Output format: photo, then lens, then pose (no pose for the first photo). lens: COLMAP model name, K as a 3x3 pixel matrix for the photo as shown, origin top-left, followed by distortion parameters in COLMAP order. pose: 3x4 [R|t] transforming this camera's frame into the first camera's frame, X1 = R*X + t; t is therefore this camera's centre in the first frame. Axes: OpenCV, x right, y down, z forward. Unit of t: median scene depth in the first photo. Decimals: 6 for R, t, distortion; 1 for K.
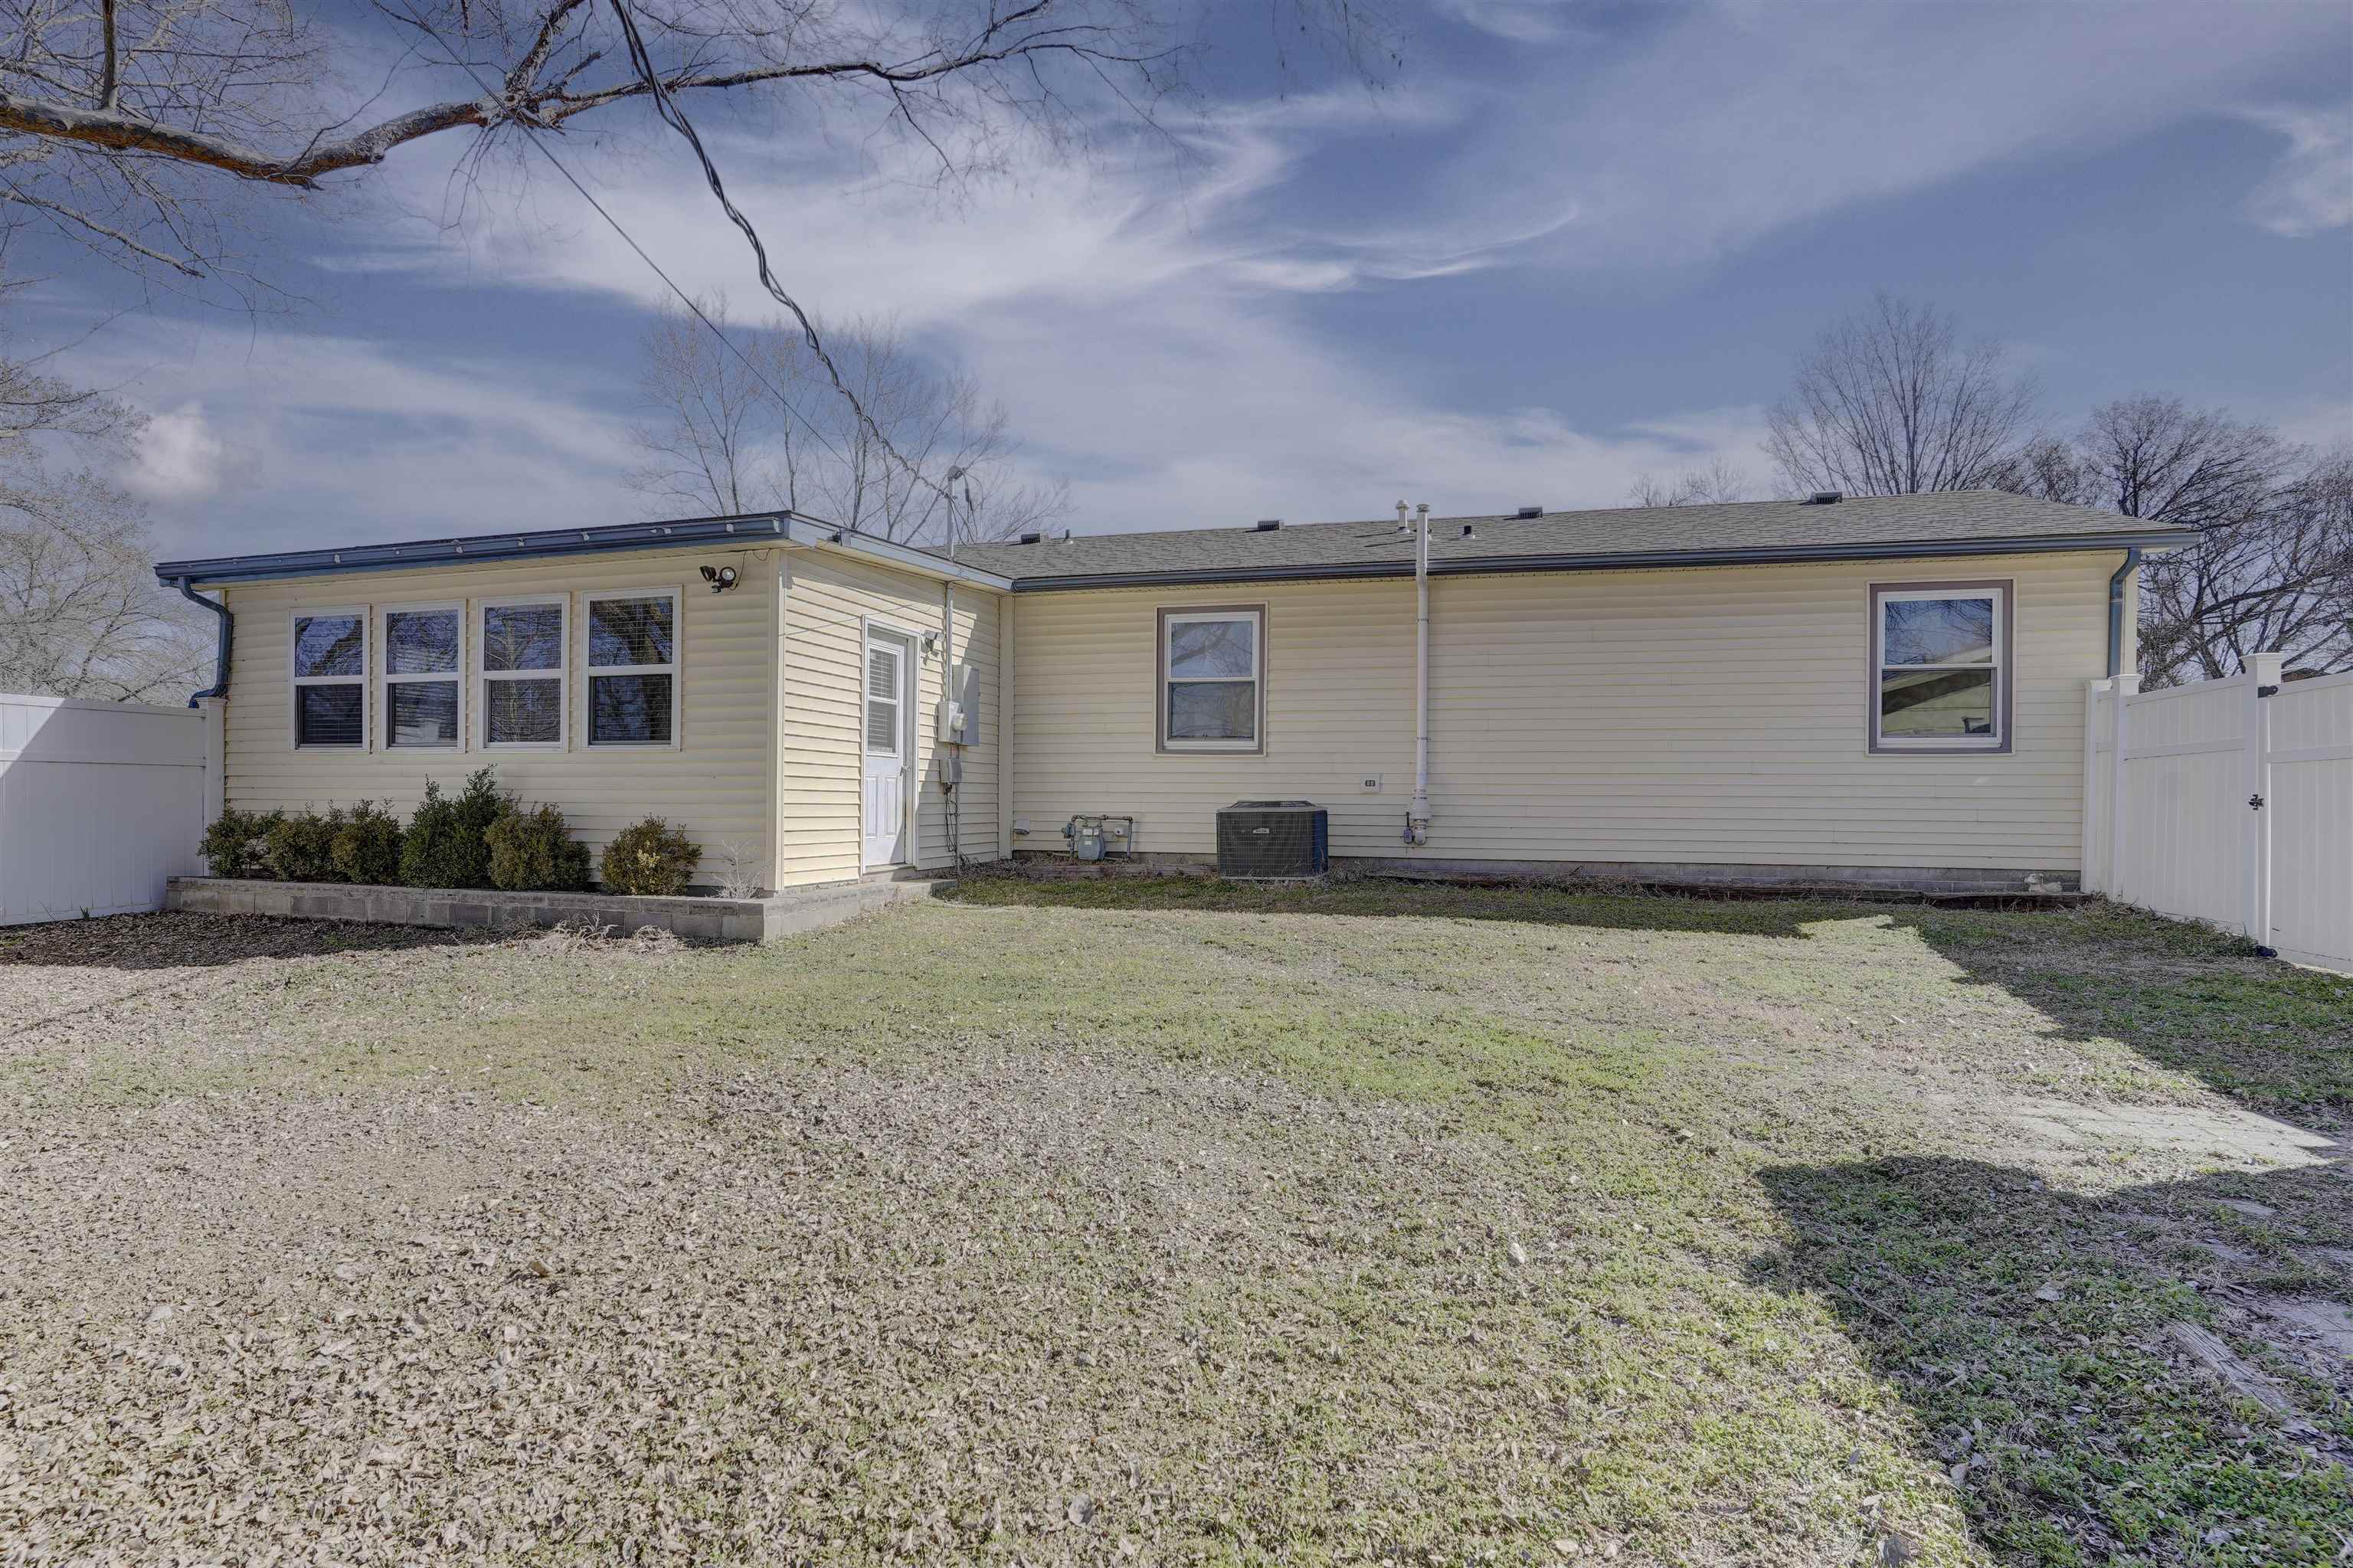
lens RADIAL K [[1177.2, 0, 1160.1], [0, 1177.2, 828.1], [0, 0, 1]] dist [-0.058198, 0.028530]
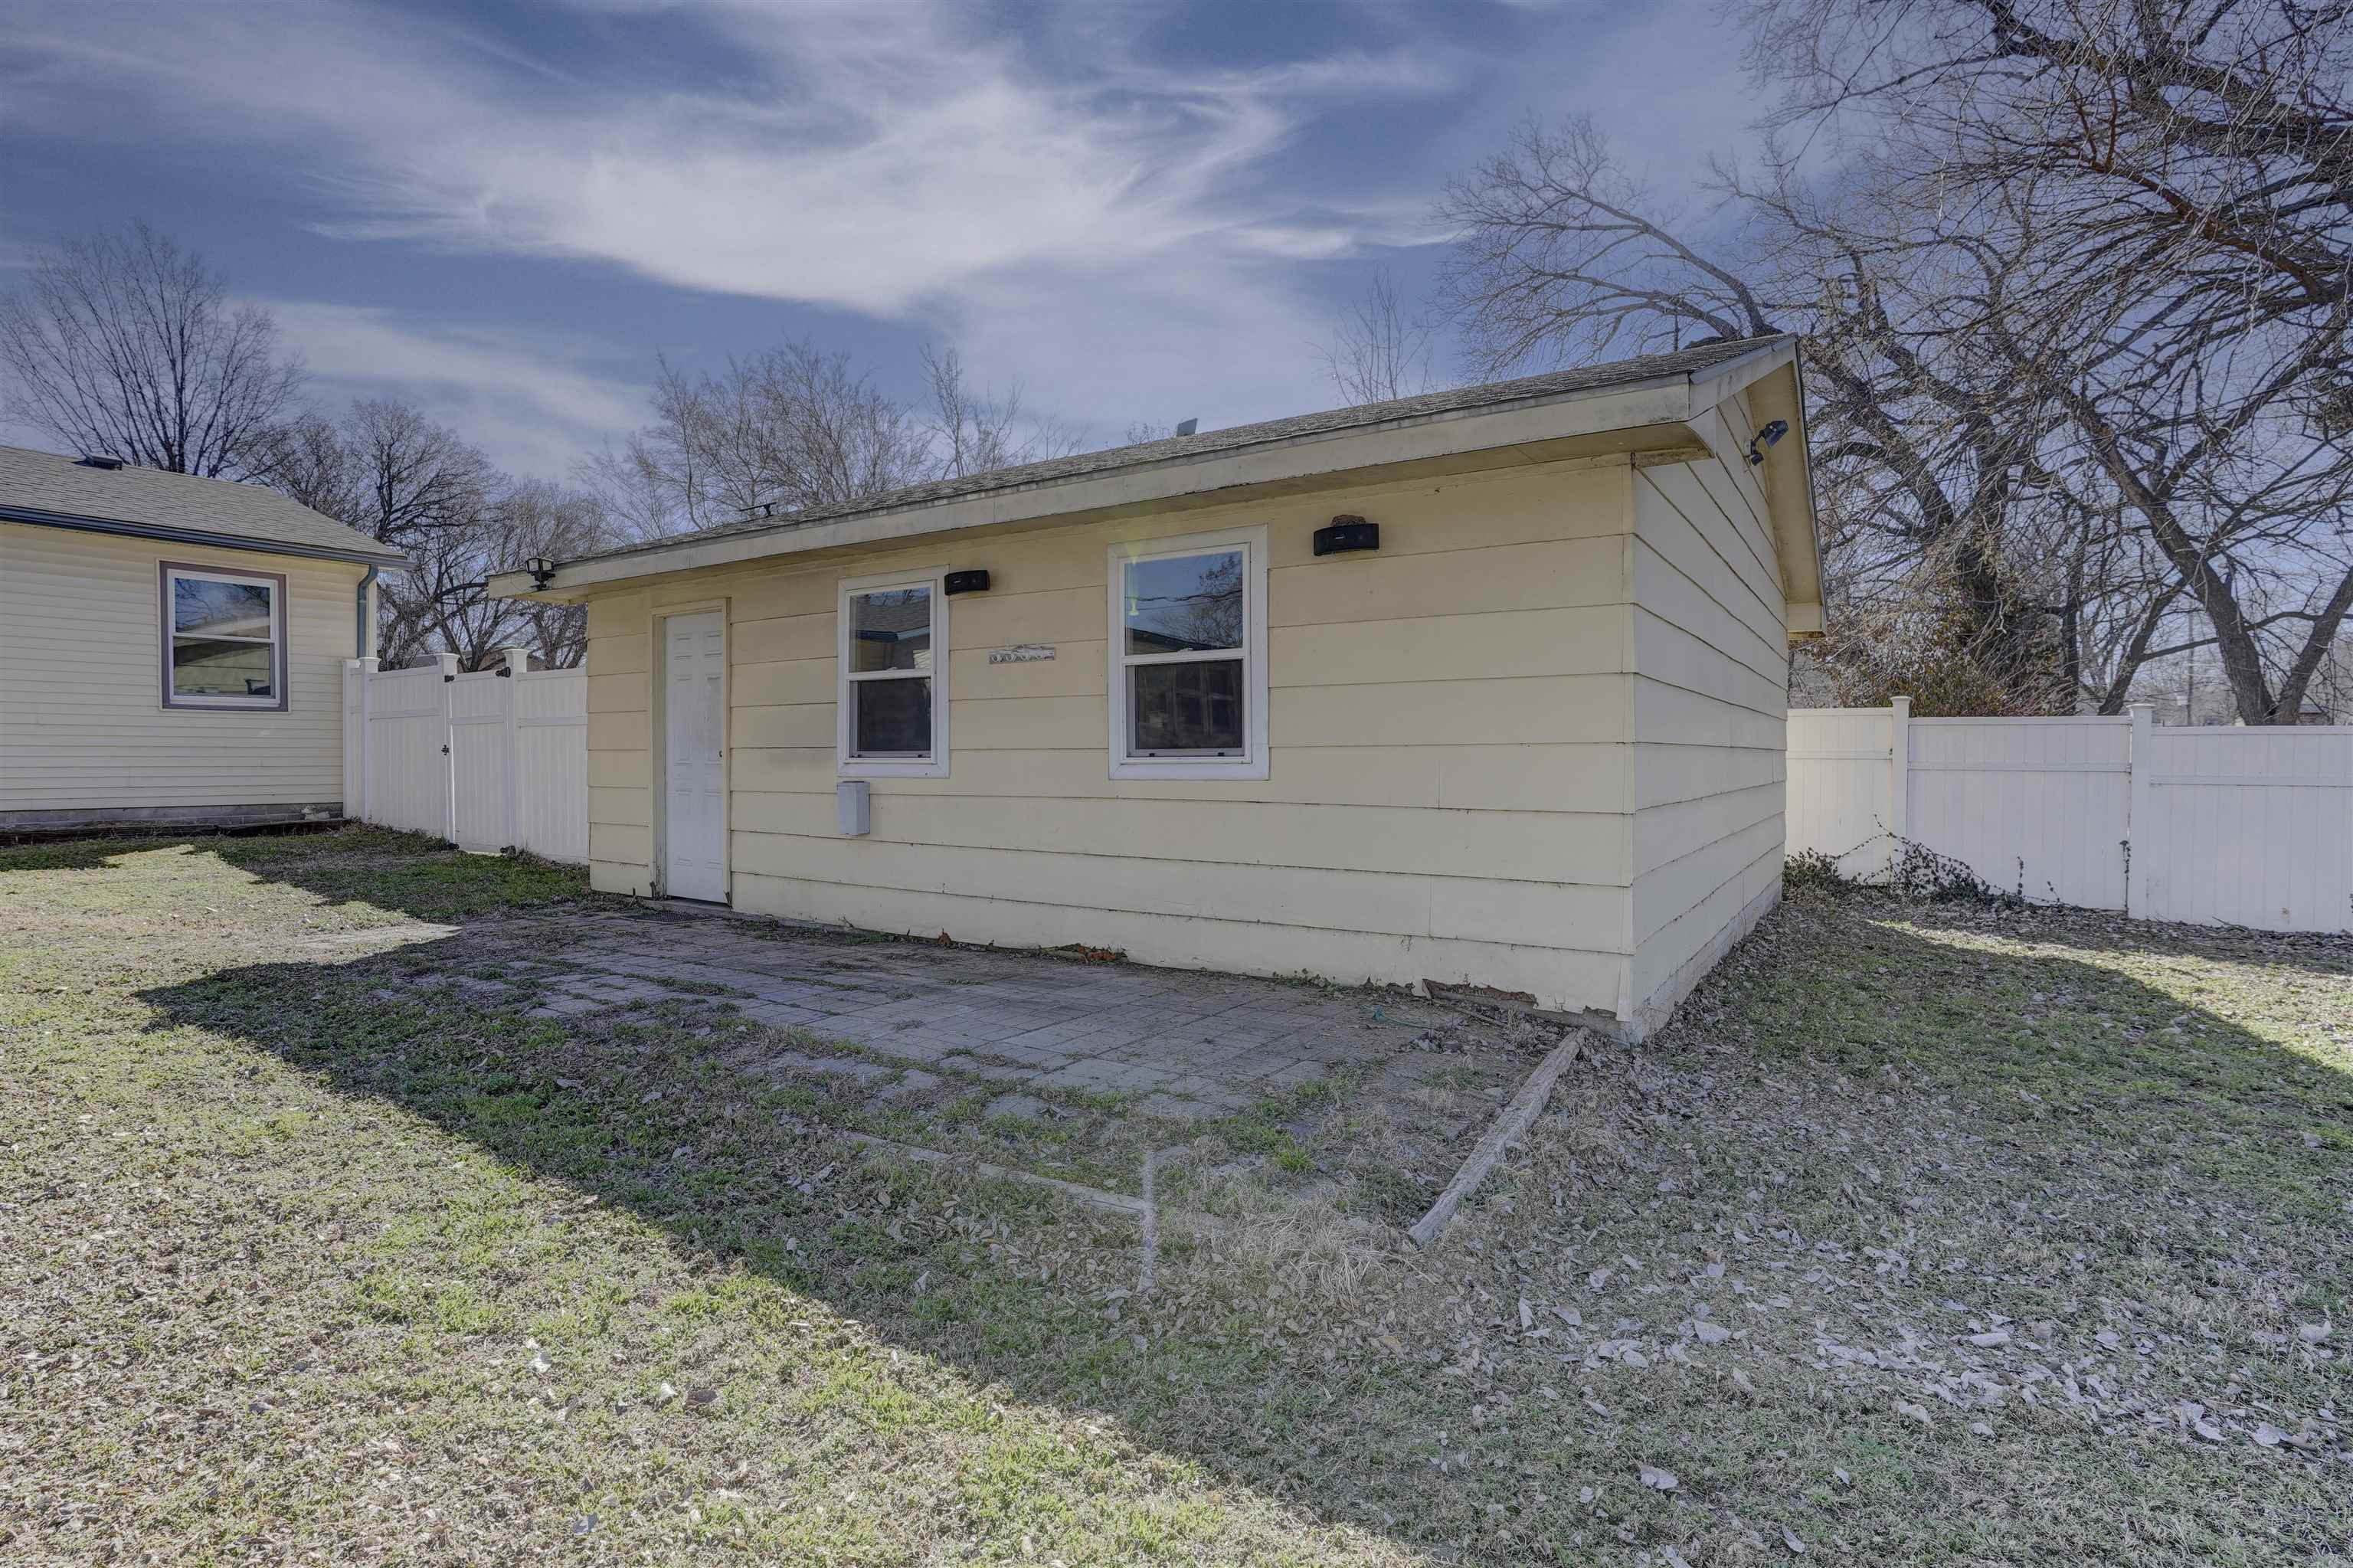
lens RADIAL K [[1177.2, 0, 1146.0], [0, 1177.2, 777.1], [0, 0, 1]] dist [-0.058198, 0.028530]
pose [[0.288915, -0.022309, 0.957095, -0.193602], [0.022400, 0.999612, 0.016539, 0.006671], [-0.957093, 0.016660, 0.289302, -0.261913]]
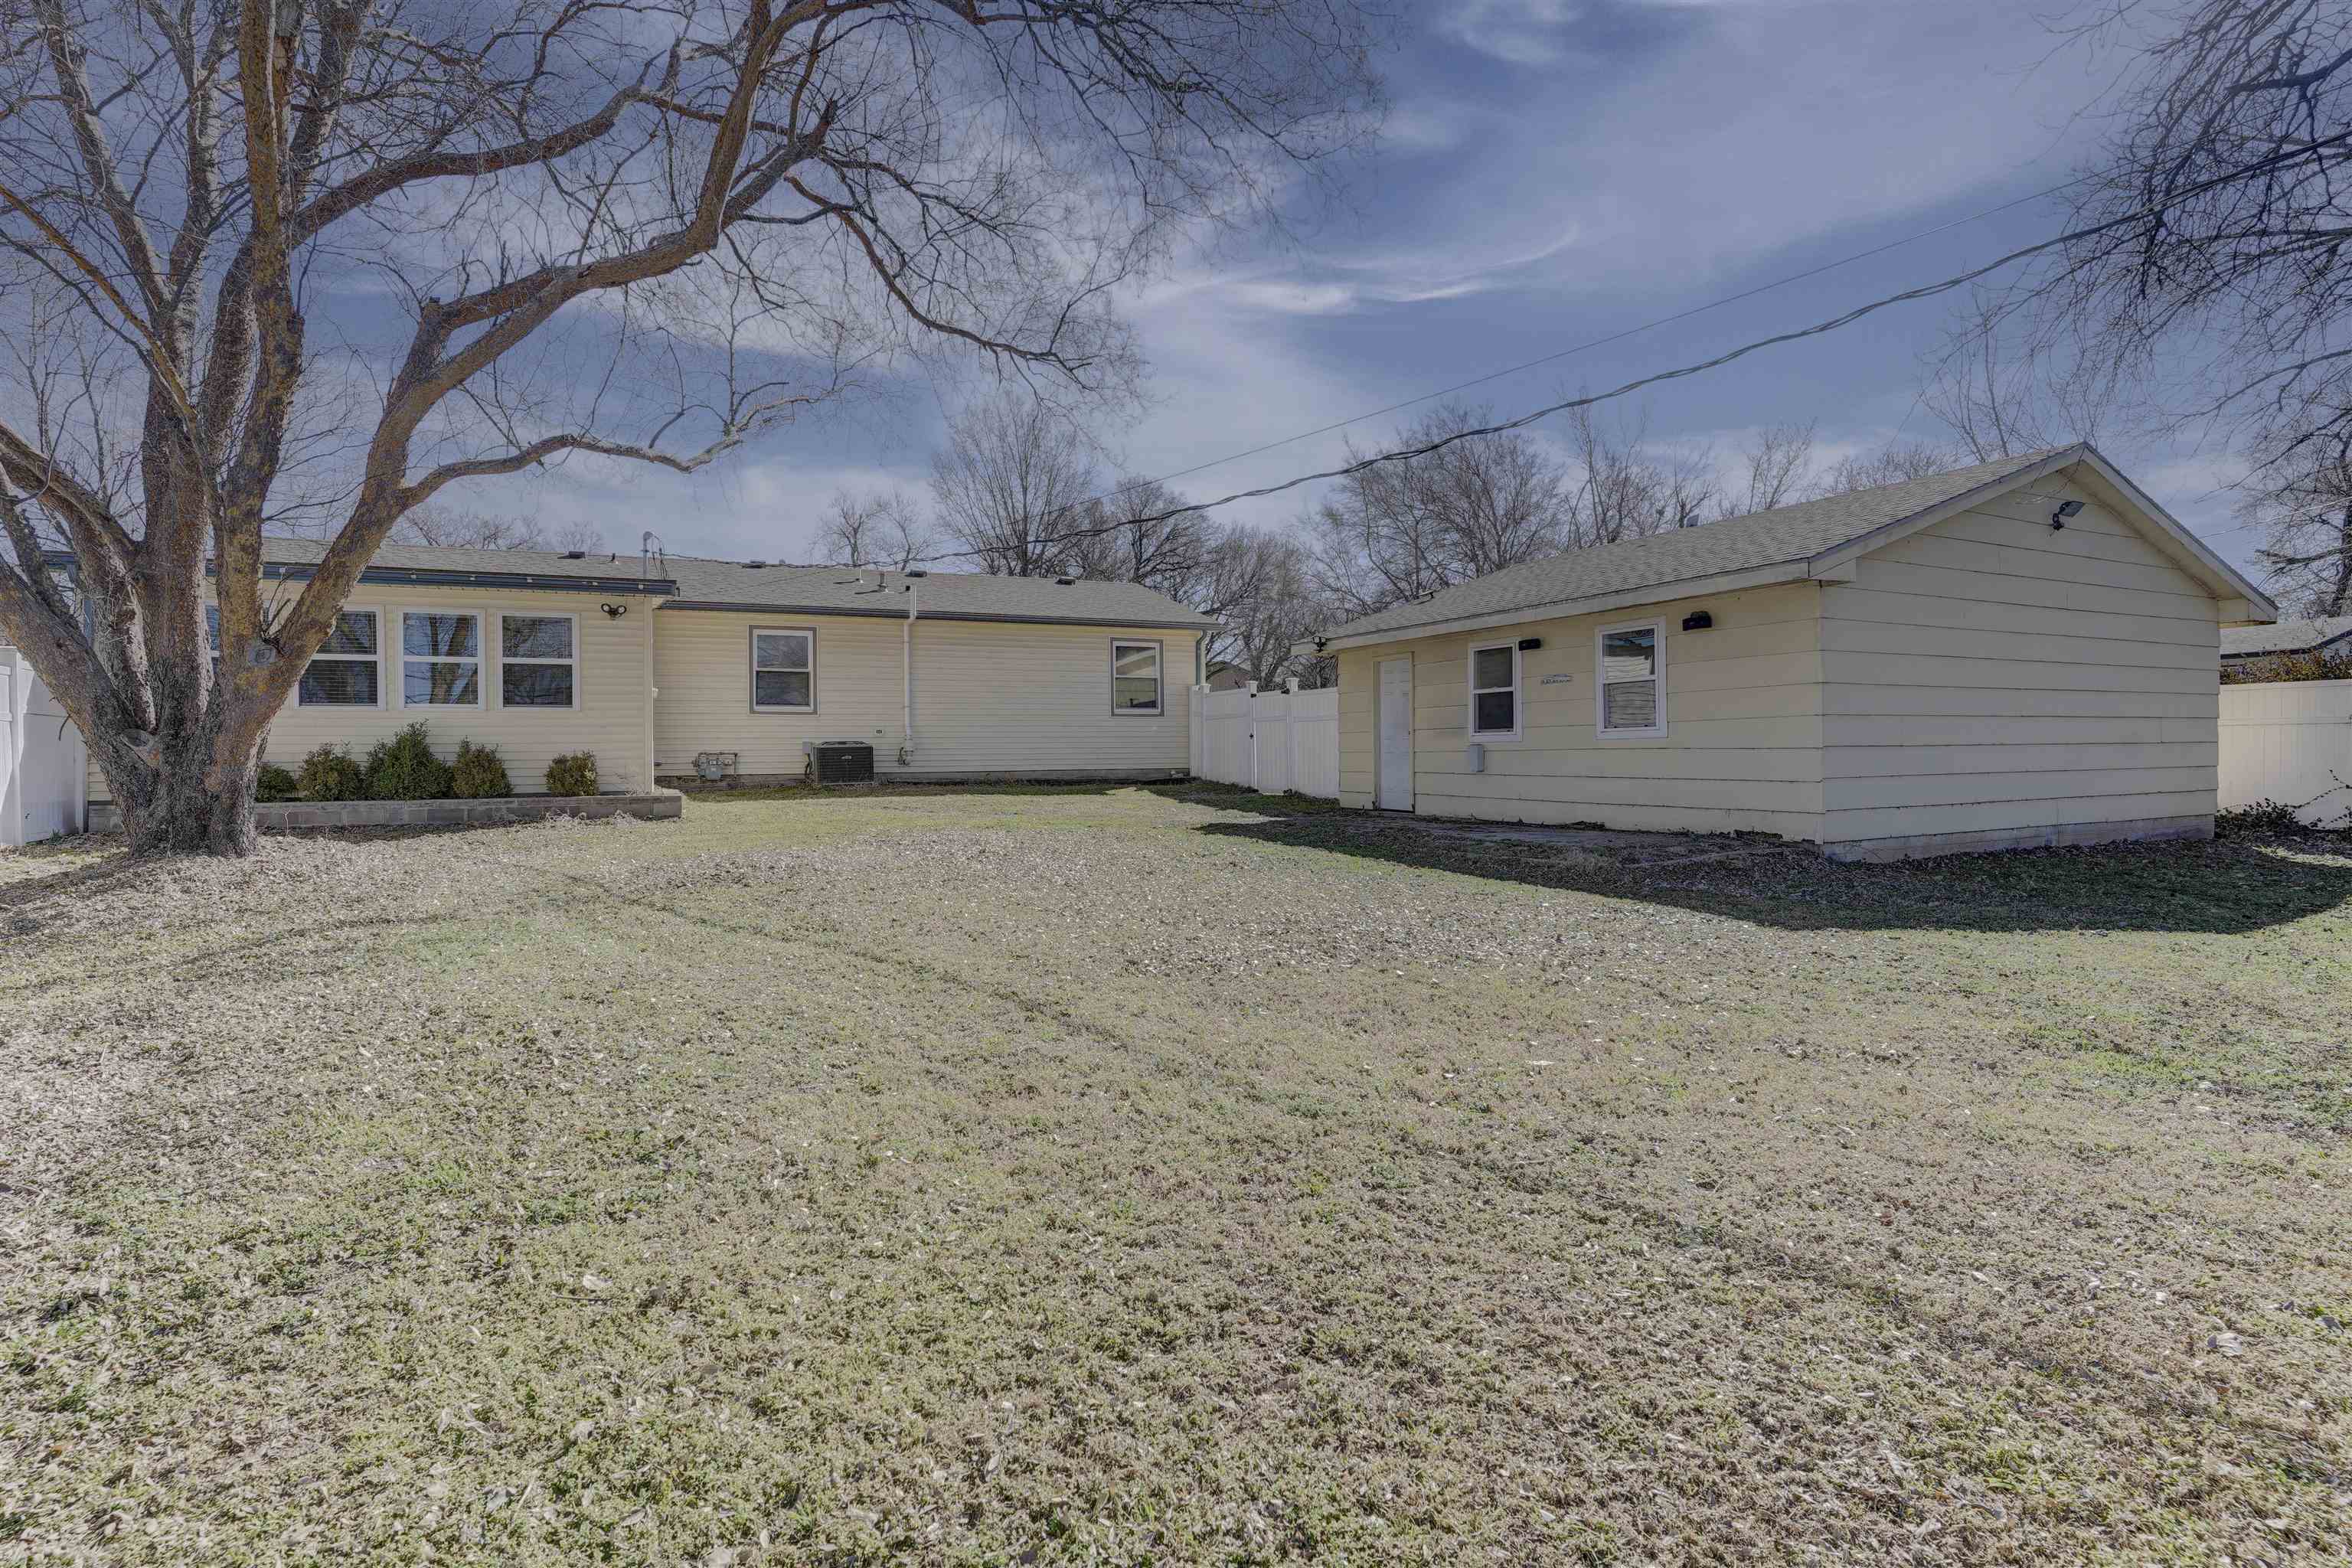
lens RADIAL K [[1176.7, 0, 1163.4], [0, 1176.7, 769.8], [0, 0, 1]] dist [-0.058198, 0.028530]
pose [[0.736544, -0.023557, 0.675979, -0.792101], [0.030560, 0.999532, 0.001534, 0.033700], [-0.675699, 0.019528, 0.736919, -0.669006]]
